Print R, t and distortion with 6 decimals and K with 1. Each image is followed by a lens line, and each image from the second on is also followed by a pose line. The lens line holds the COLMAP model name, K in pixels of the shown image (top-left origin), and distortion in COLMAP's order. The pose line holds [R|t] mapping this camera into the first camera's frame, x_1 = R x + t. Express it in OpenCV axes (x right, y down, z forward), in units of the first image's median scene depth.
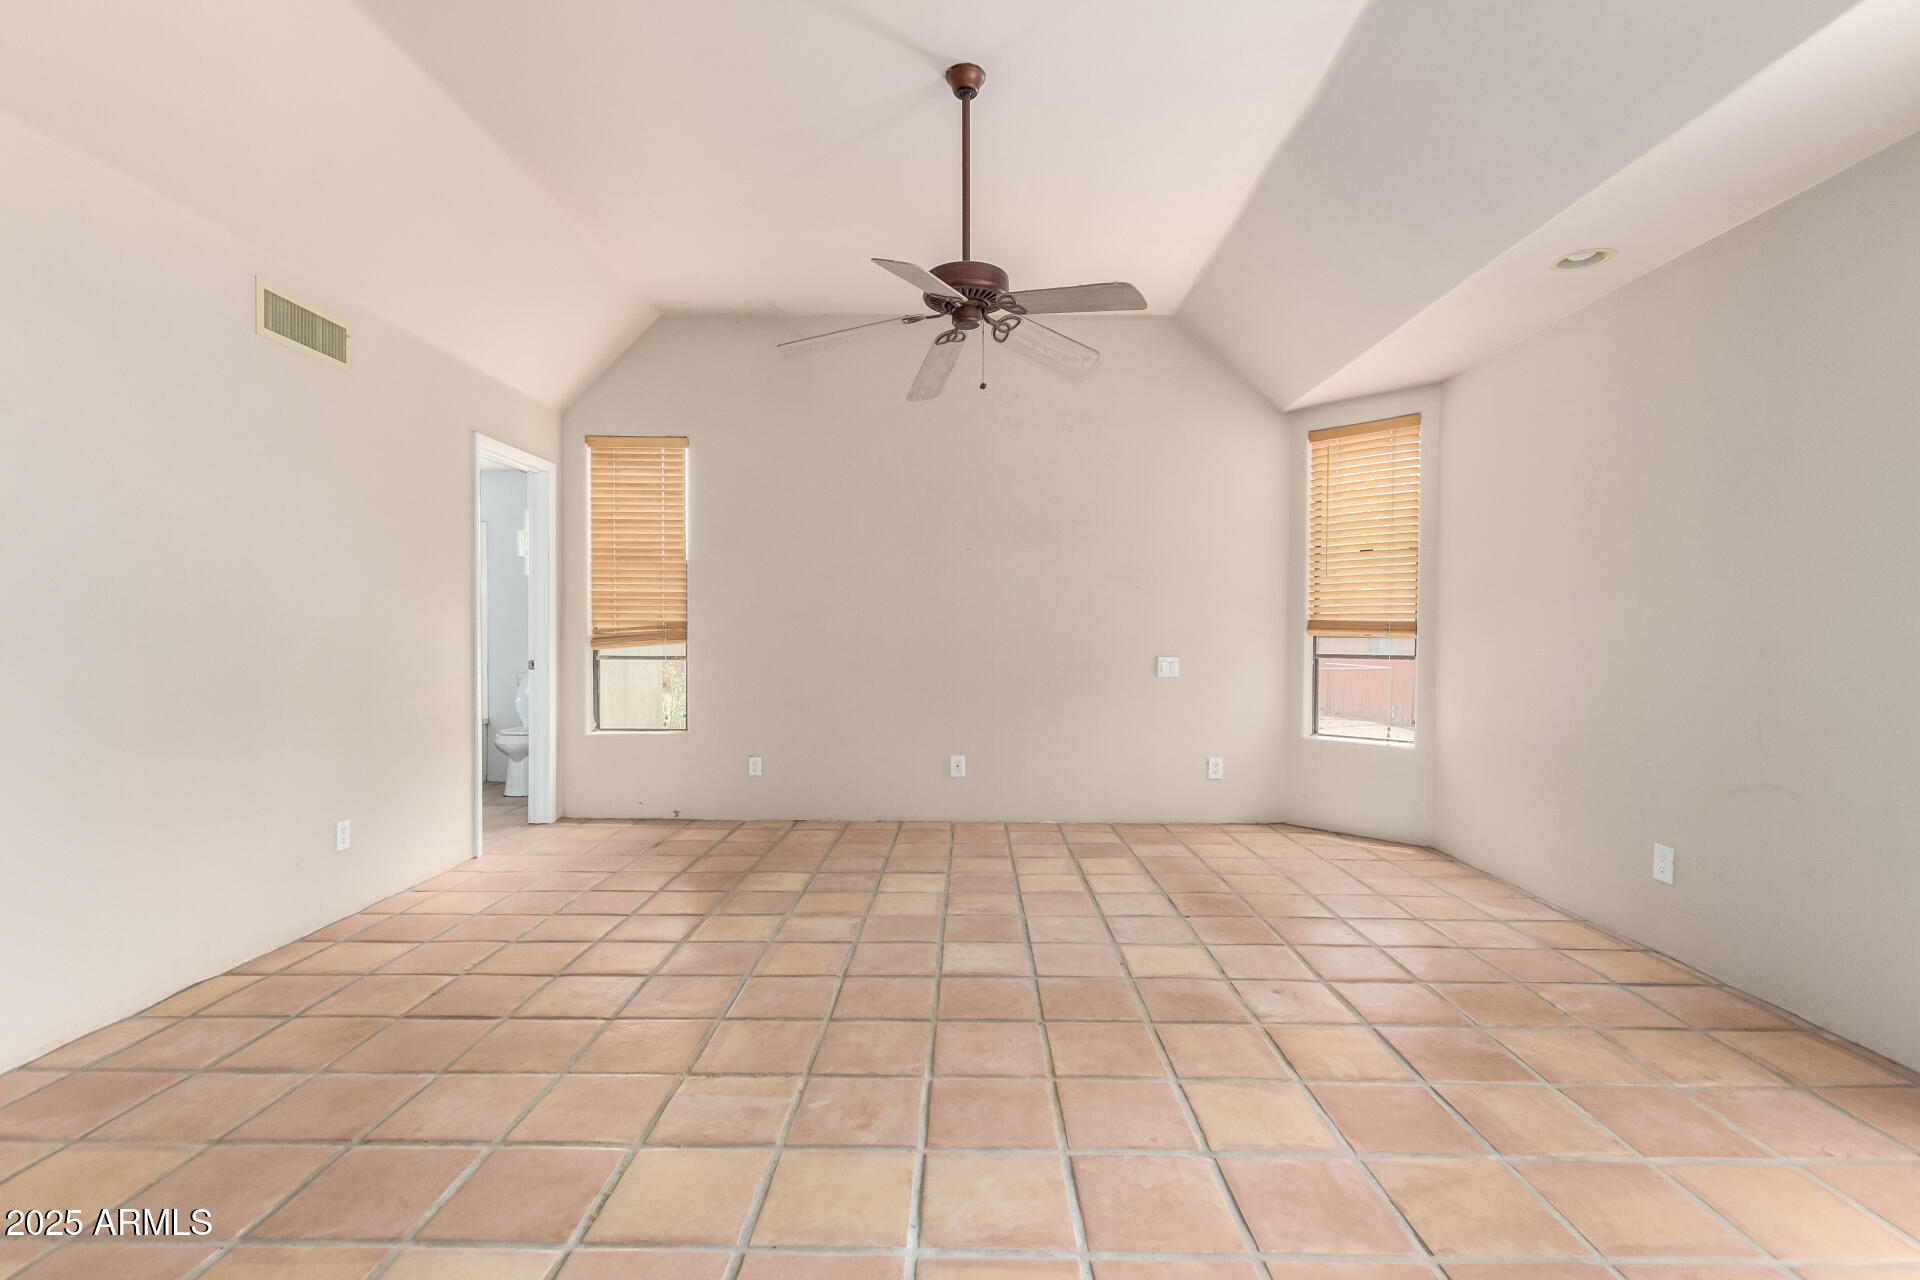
lens RADIAL K [[876.6, 0, 963.9], [0, 876.6, 646.6], [0, 0, 1]] dist [0.000091, 0.000151]
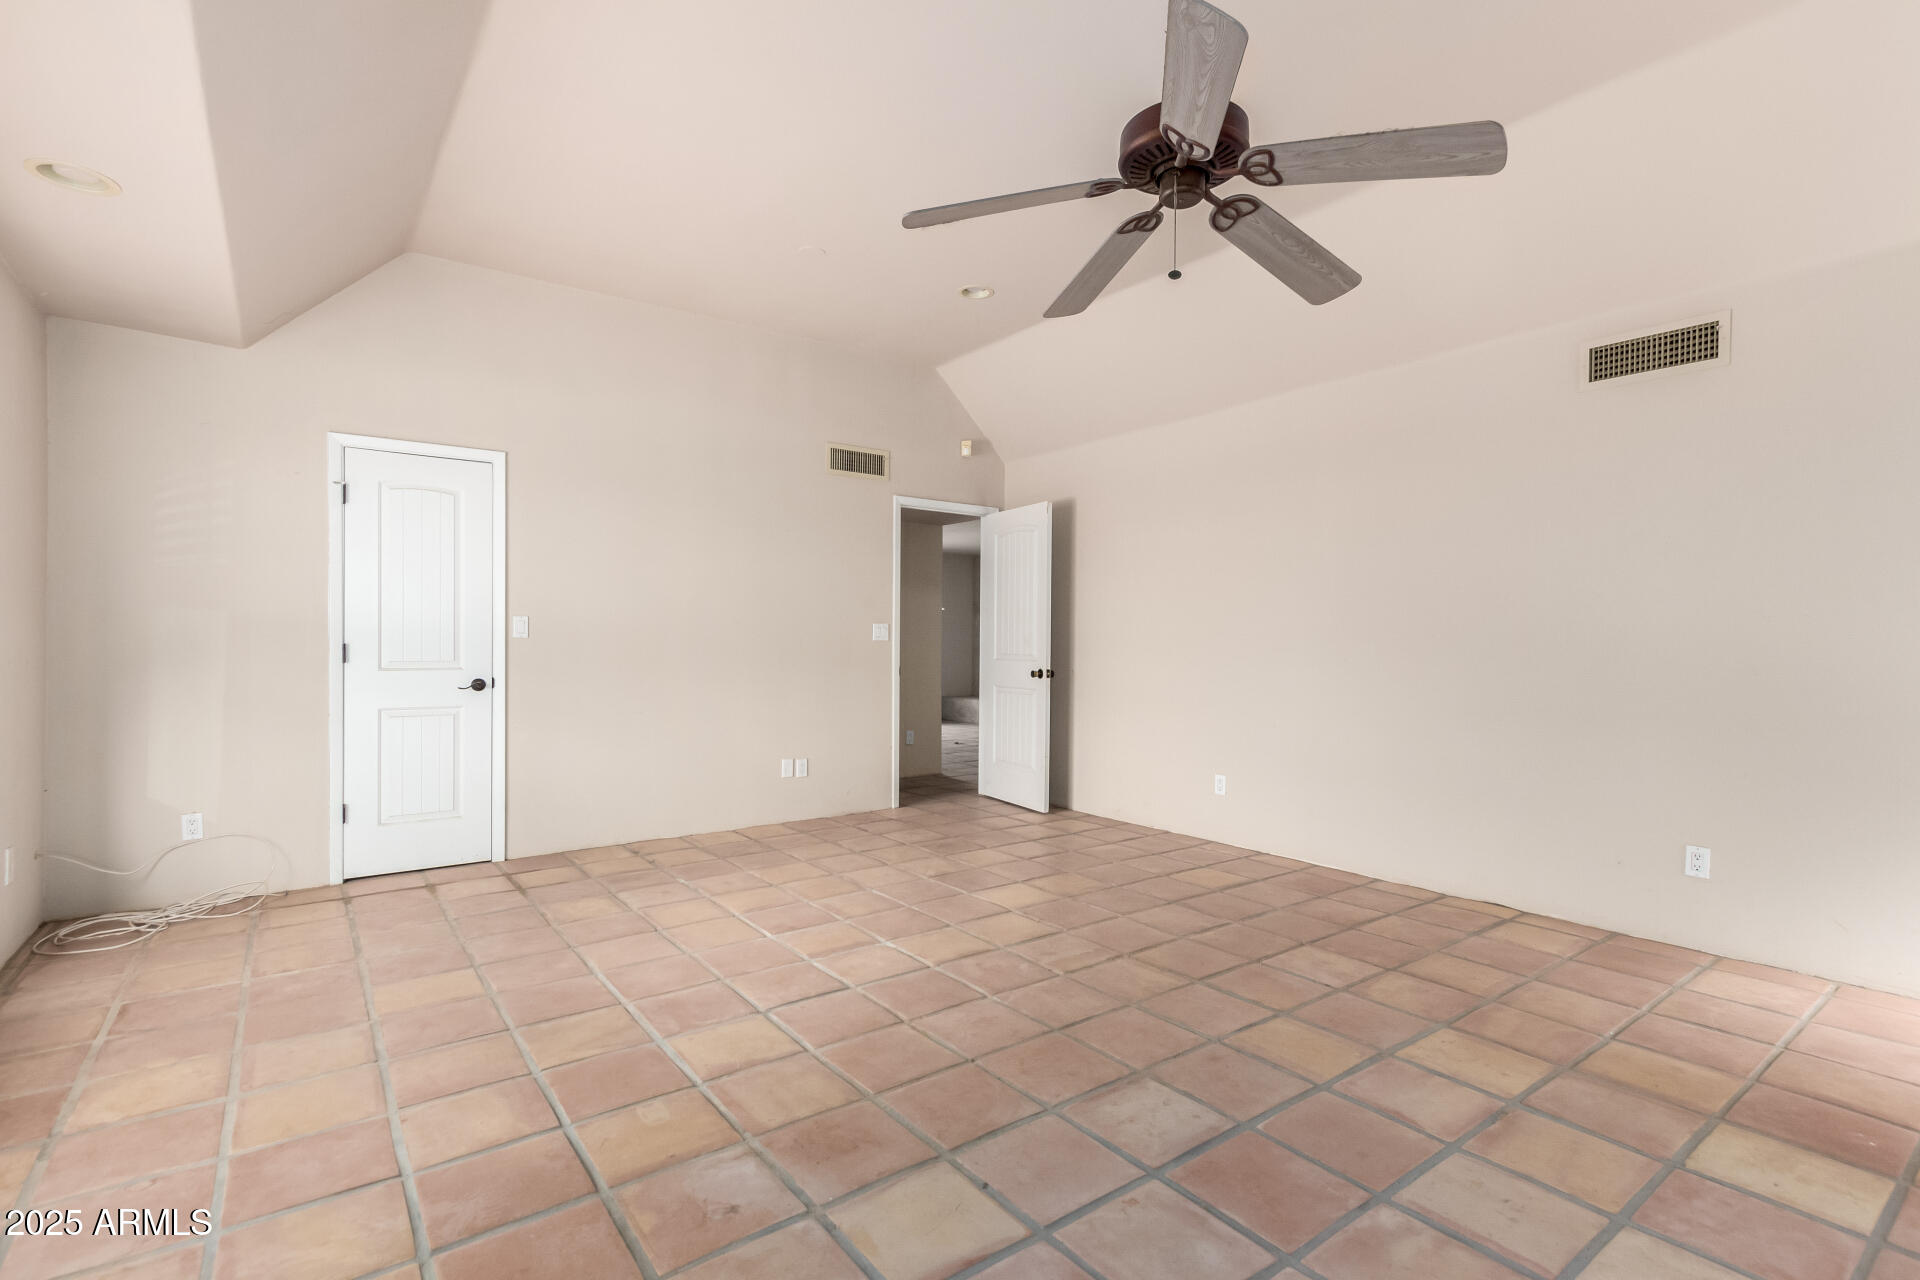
lens RADIAL K [[876.6, 0, 963.9], [0, 876.6, 646.6], [0, 0, 1]] dist [0.000091, 0.000151]
pose [[-0.793034, -0.003329, -0.609168, 0.463295], [-0.016654, 0.999730, 0.016217, -0.015214], [0.608950, 0.023005, -0.792875, 1.208904]]
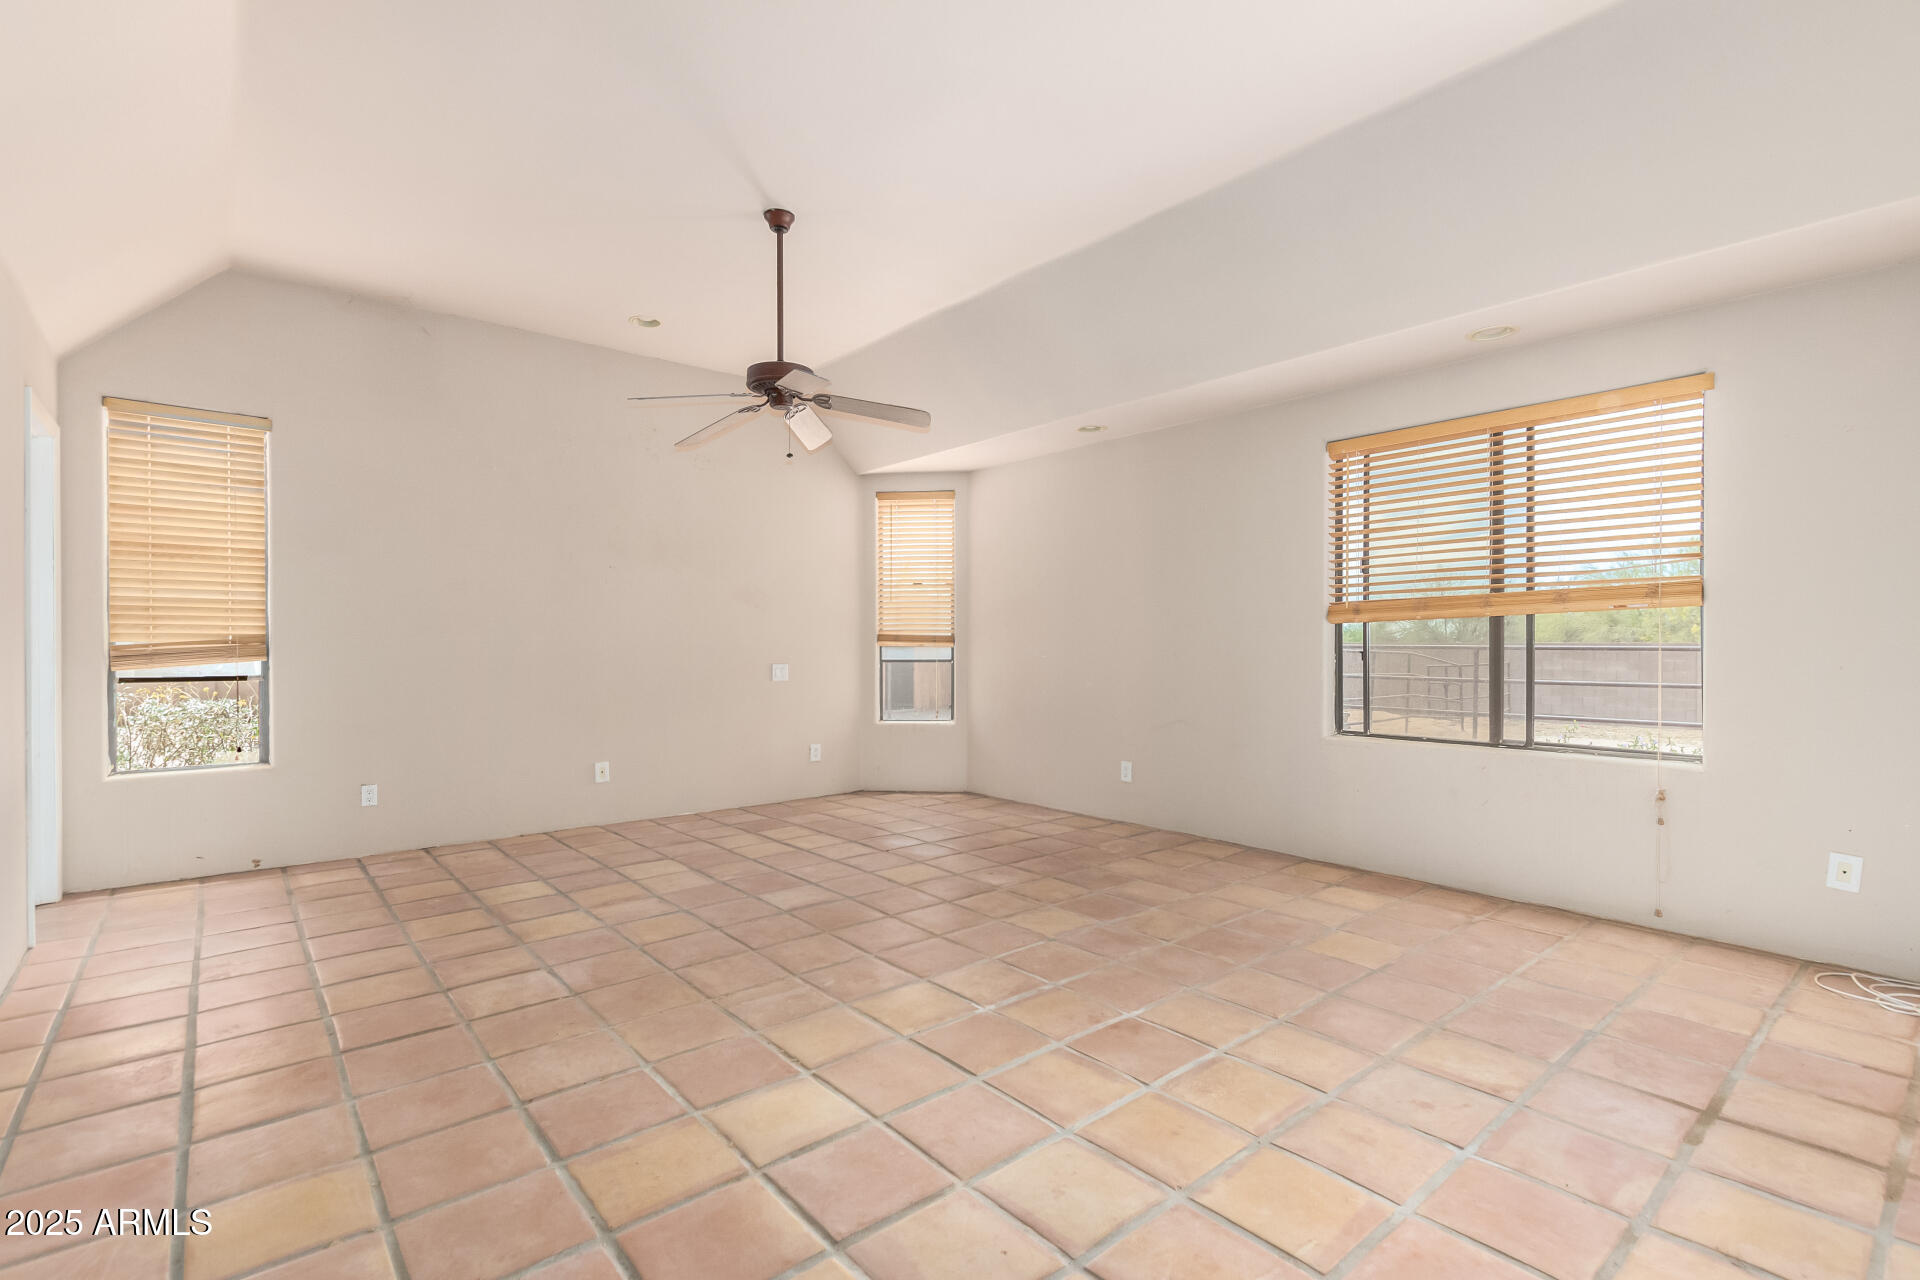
lens RADIAL K [[876.6, 0, 963.9], [0, 876.6, 646.6], [0, 0, 1]] dist [0.000091, 0.000151]
pose [[0.757532, -0.008491, 0.652743, -0.532594], [0.015807, 0.999861, -0.005338, -0.003050], [-0.652607, 0.014362, 0.757560, -0.123204]]
